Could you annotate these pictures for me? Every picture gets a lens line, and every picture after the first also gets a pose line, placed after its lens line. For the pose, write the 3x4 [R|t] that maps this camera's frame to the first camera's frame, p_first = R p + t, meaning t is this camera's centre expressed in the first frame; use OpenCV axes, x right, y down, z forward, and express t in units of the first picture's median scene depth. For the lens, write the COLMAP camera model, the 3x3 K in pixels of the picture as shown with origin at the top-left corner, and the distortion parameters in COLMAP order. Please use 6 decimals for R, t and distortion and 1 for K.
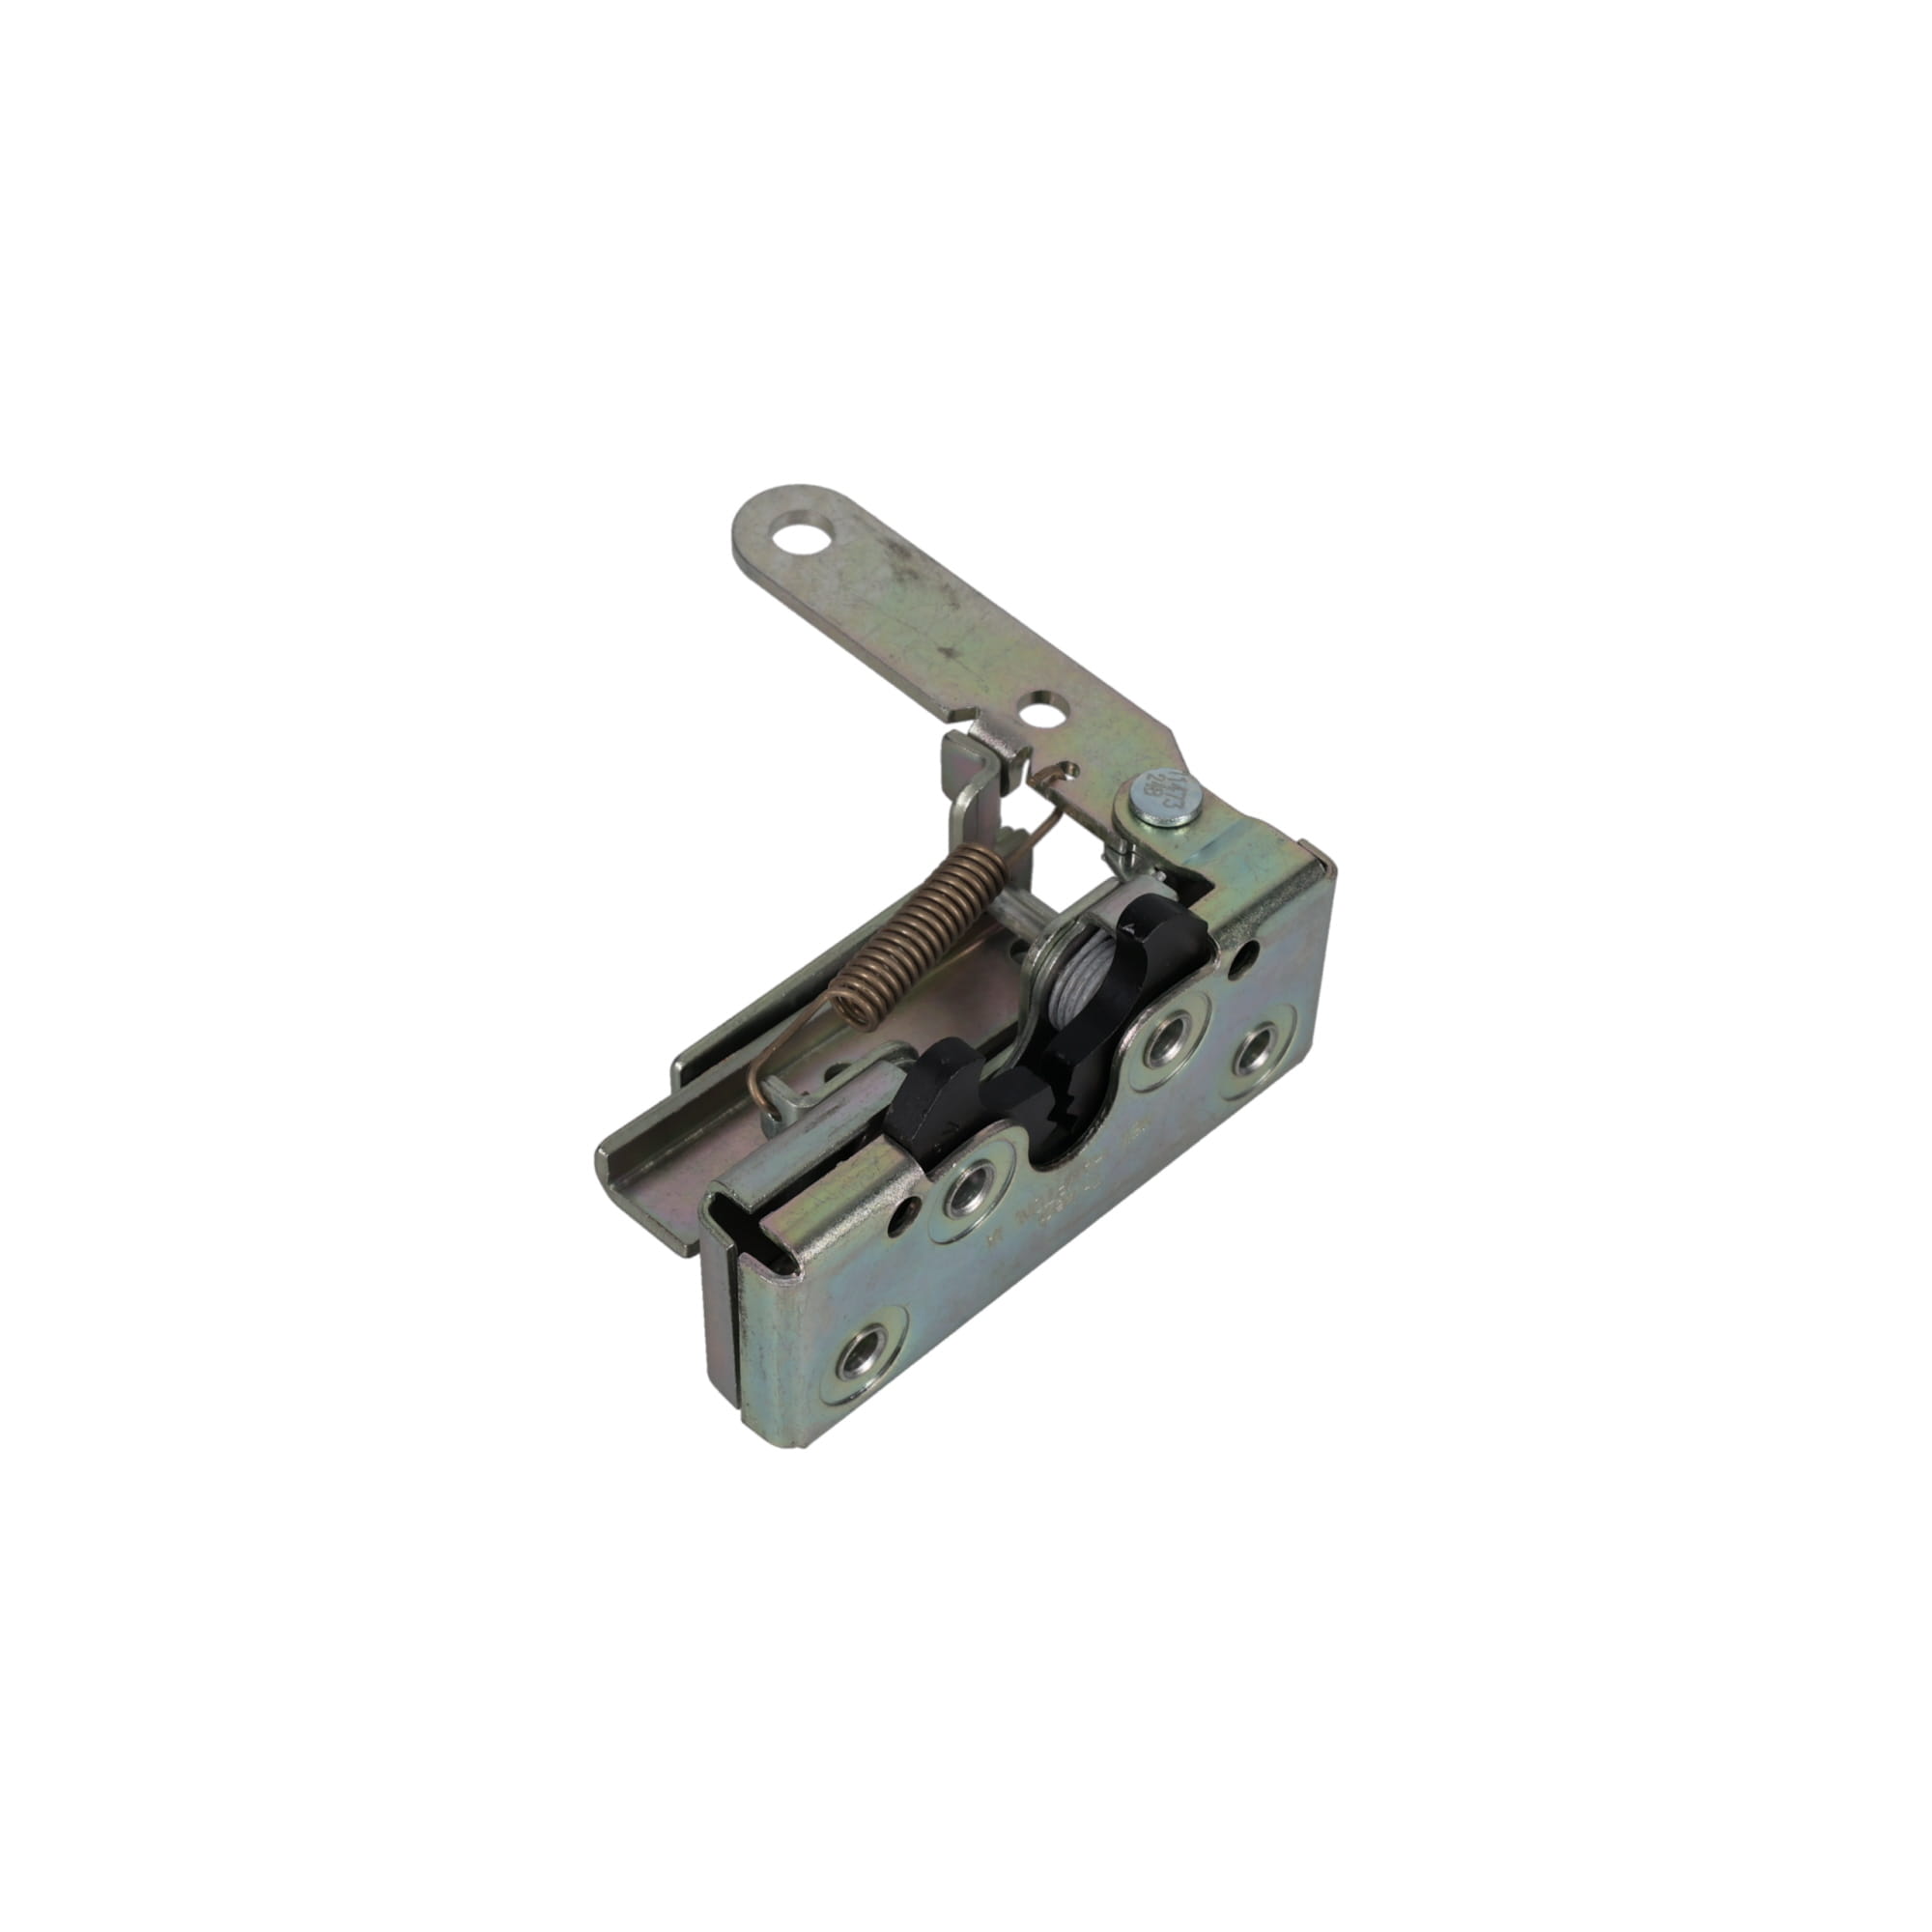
lens RADIAL K [[3706.4, 0, 799.7], [0, 3706.4, 964.0], [0, 0, 1]] dist [0.016115, 0.019605]
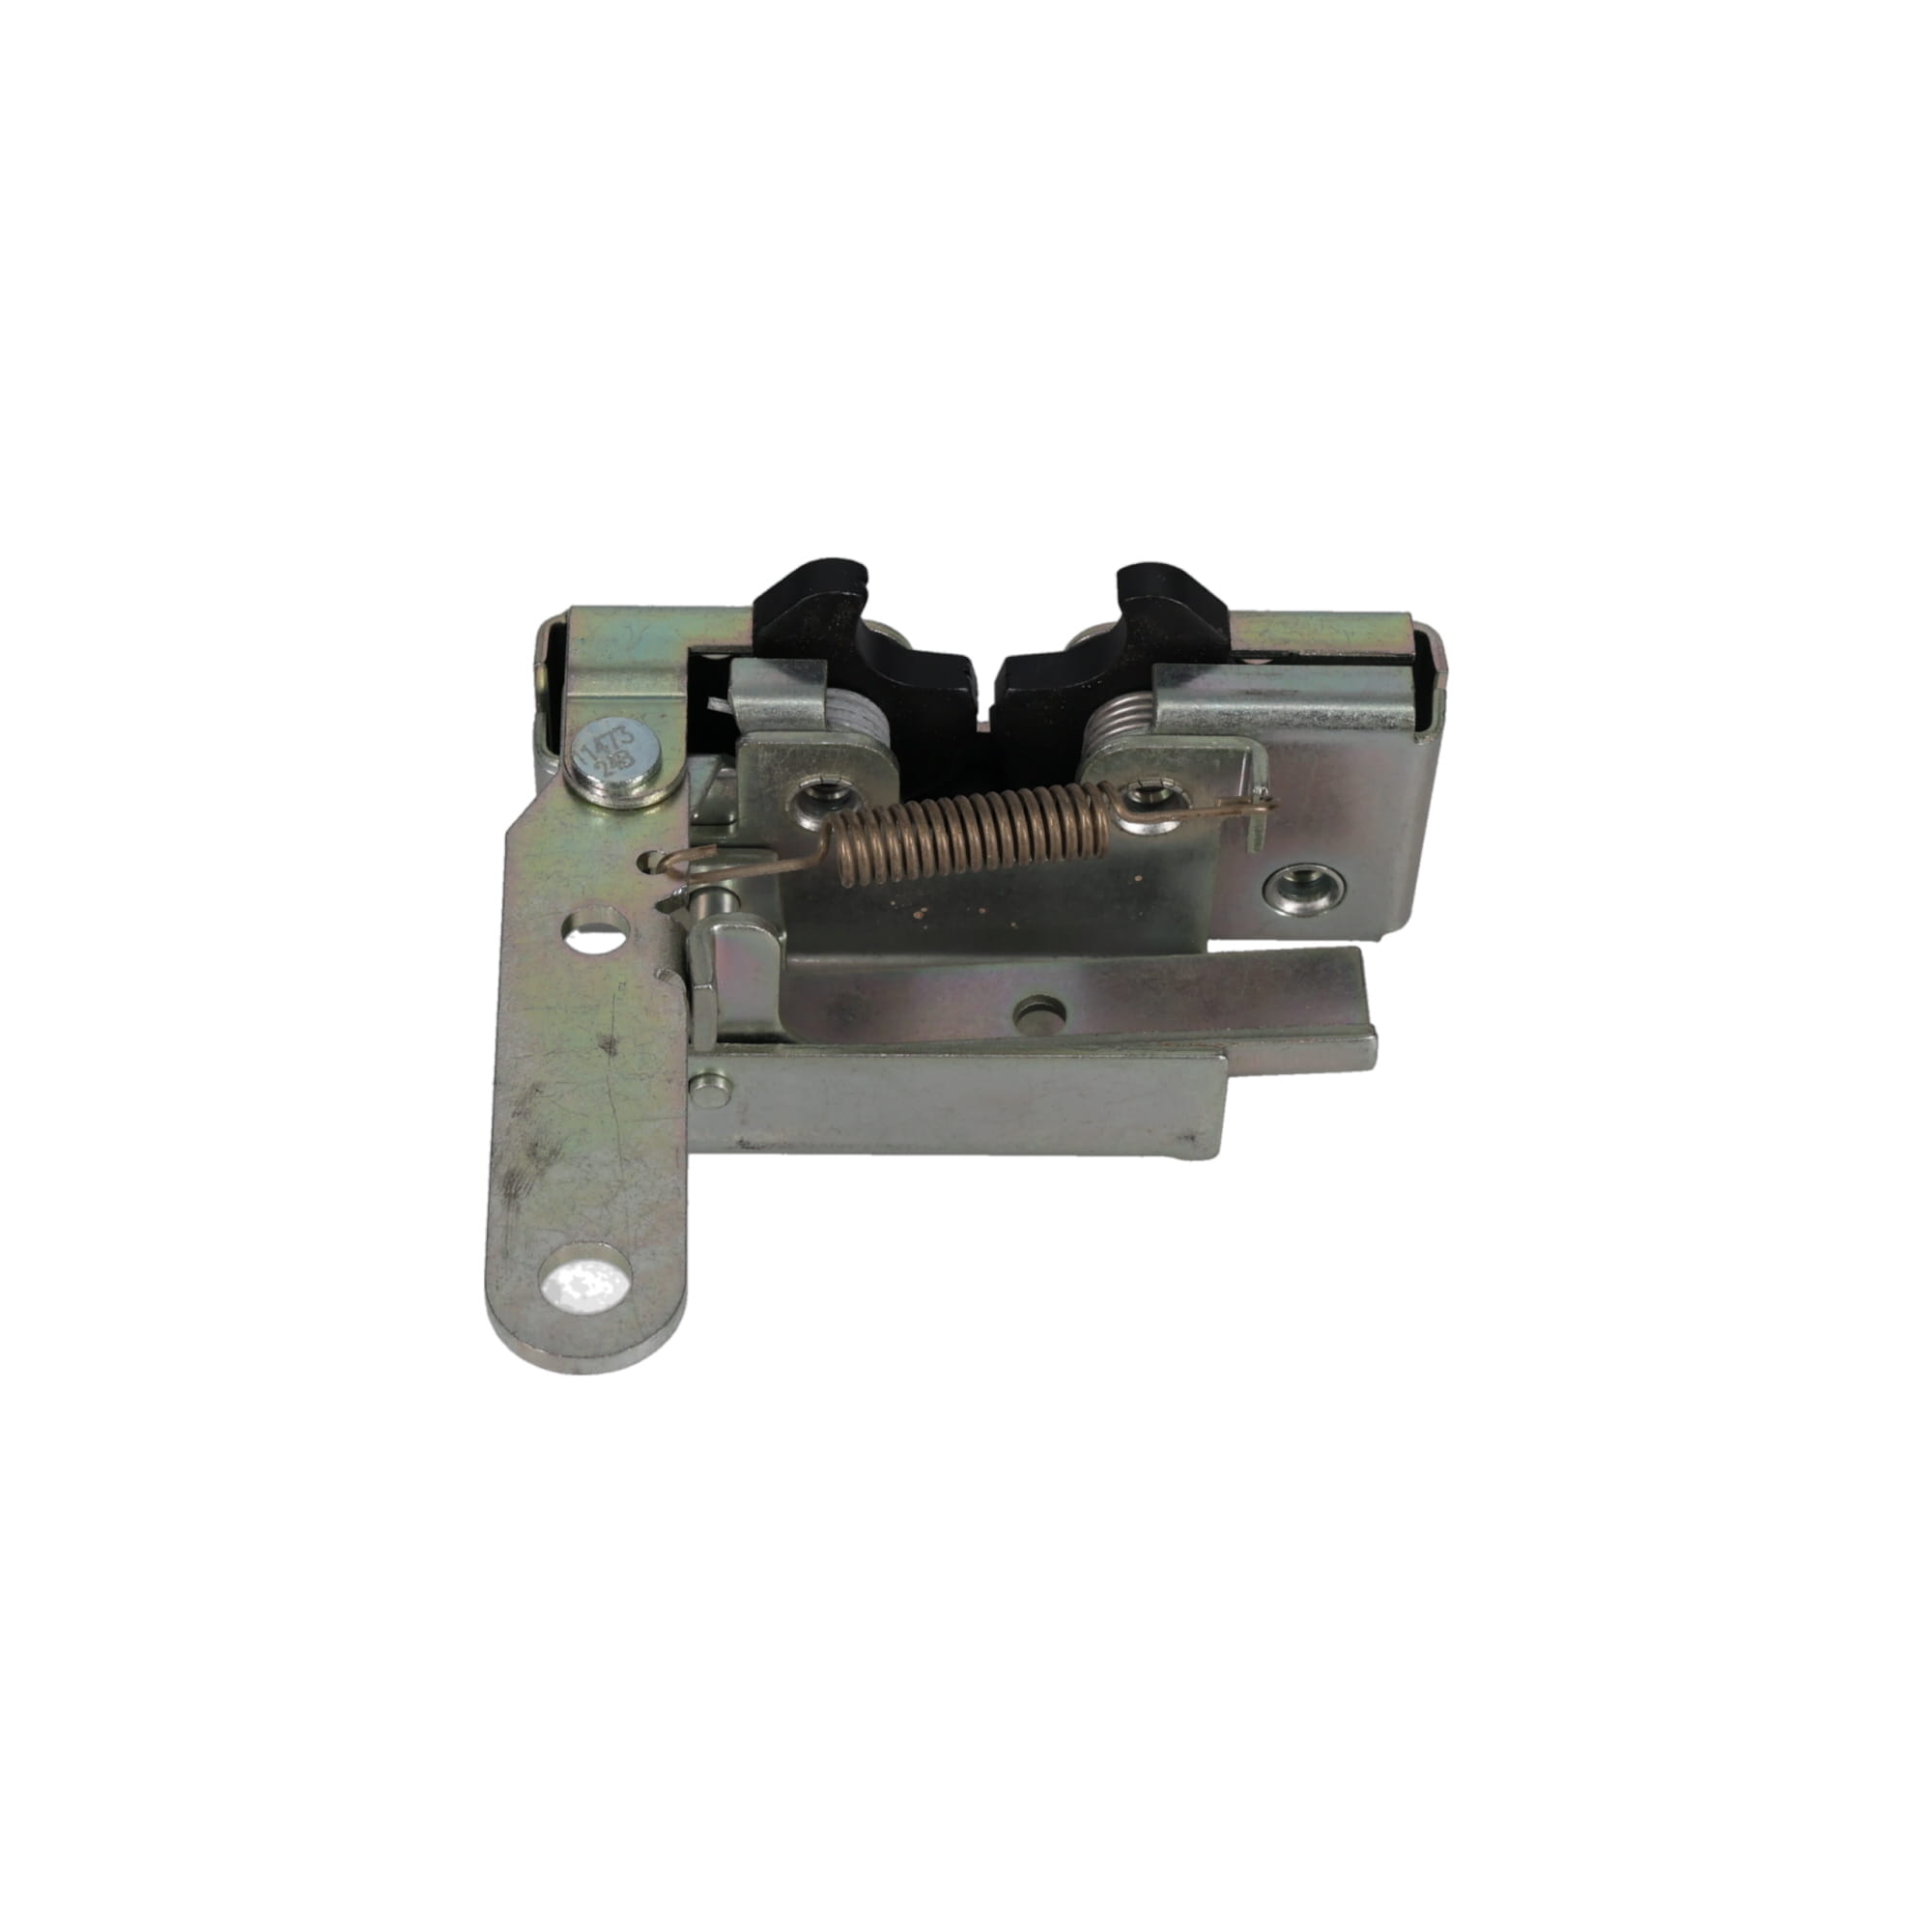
lens RADIAL K [[4558.7, 0, 926.8], [0, 4558.7, 968.8], [0, 0, 1]] dist [-0.021647, 0.026016]
pose [[-0.734300, -0.527339, 0.427455, -0.390954], [0.491009, 0.022207, 0.870872, -0.852328], [-0.468737, 0.849365, 0.242621, 0.735223]]
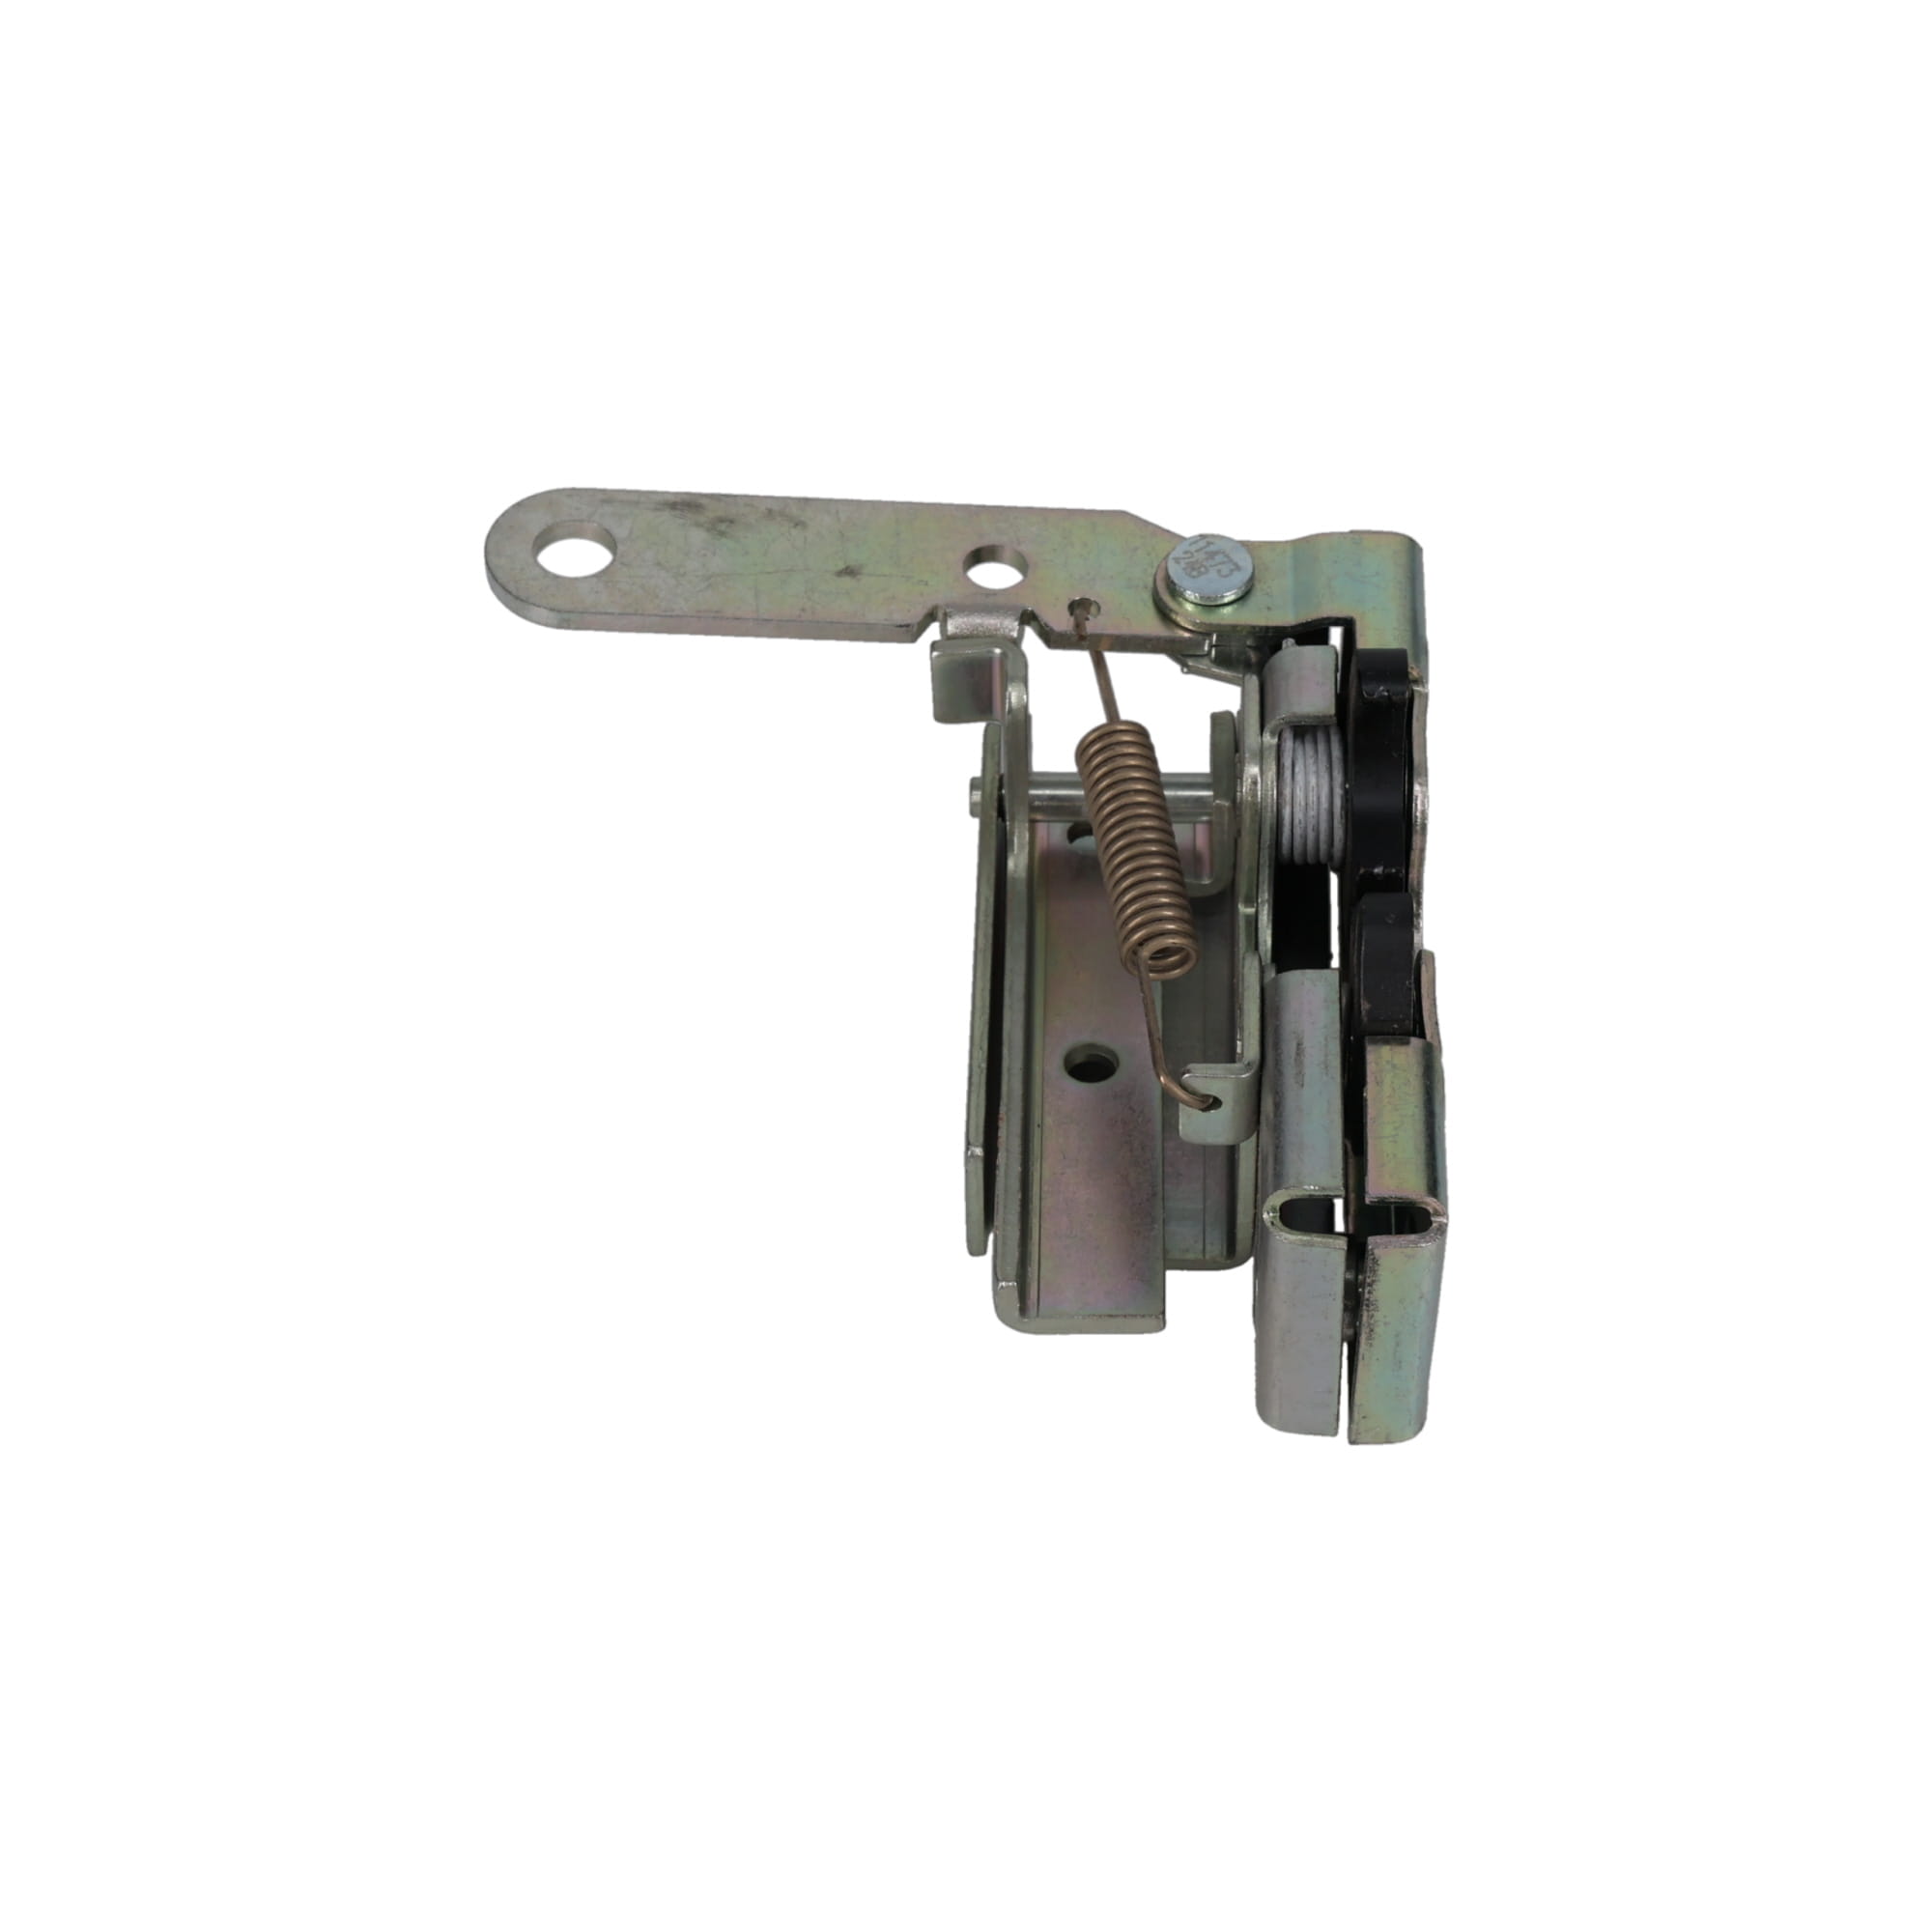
lens RADIAL K [[4558.7, 0, 926.8], [0, 4558.7, 968.8], [0, 0, 1]] dist [-0.021647, 0.026016]
pose [[0.715972, -0.533375, 0.450439, -0.442068], [0.526984, 0.836099, 0.152403, -0.154361], [-0.457900, 0.128258, 0.879703, 0.128950]]
